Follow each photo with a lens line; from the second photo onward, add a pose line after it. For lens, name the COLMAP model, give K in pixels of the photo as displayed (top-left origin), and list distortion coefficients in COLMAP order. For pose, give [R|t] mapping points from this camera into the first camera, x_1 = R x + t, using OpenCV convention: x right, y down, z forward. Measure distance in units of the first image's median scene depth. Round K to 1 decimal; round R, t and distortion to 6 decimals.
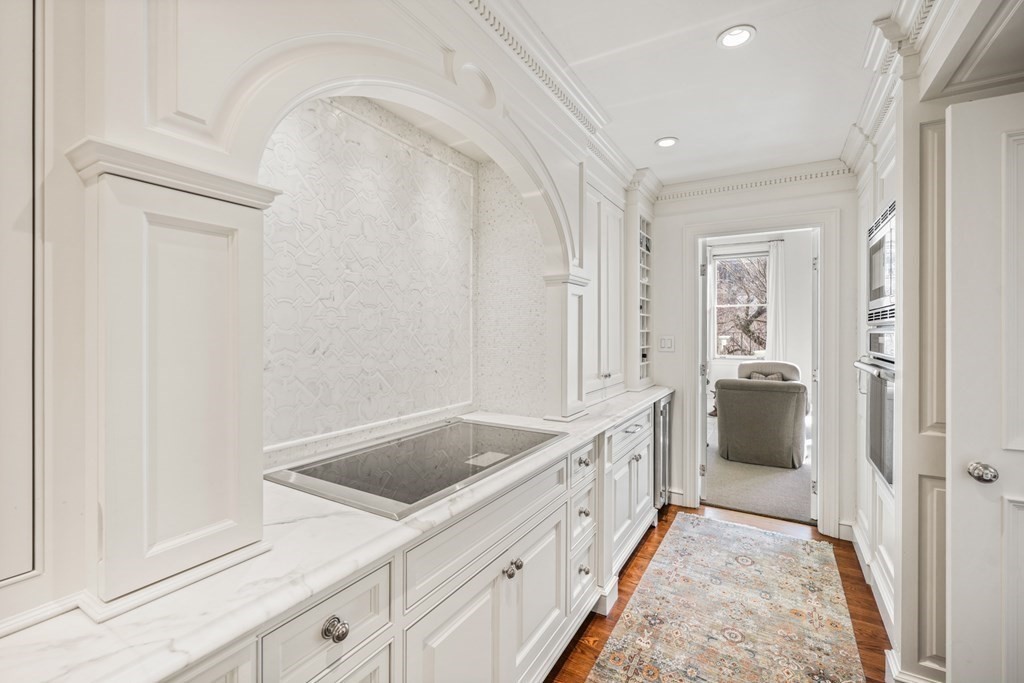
lens RADIAL K [[433.3, 0, 514.5], [0, 433.3, 333.5], [0, 0, 1]] dist [-0.004721, -0.000449]
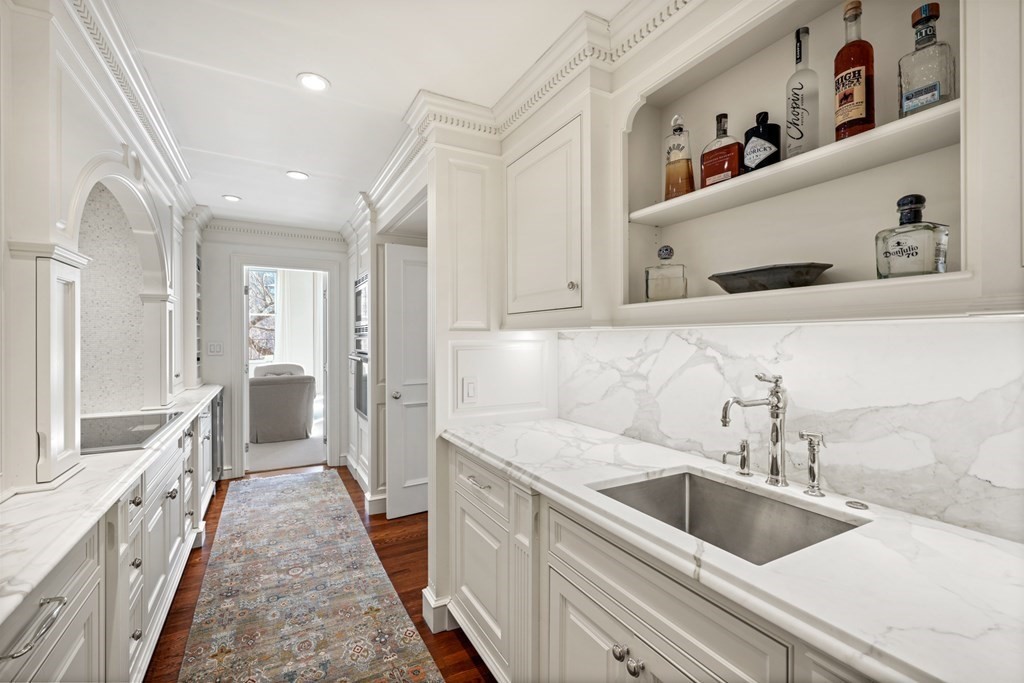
lens RADIAL K [[441.5, 0, 515.4], [0, 441.5, 338.1], [0, 0, 1]] dist [-0.000120, 0.000207]
pose [[0.493578, -0.001533, 0.869700, -0.447824], [0.004493, 0.999990, -0.000787, -0.001628], [-0.869690, 0.004296, 0.493580, -0.486698]]
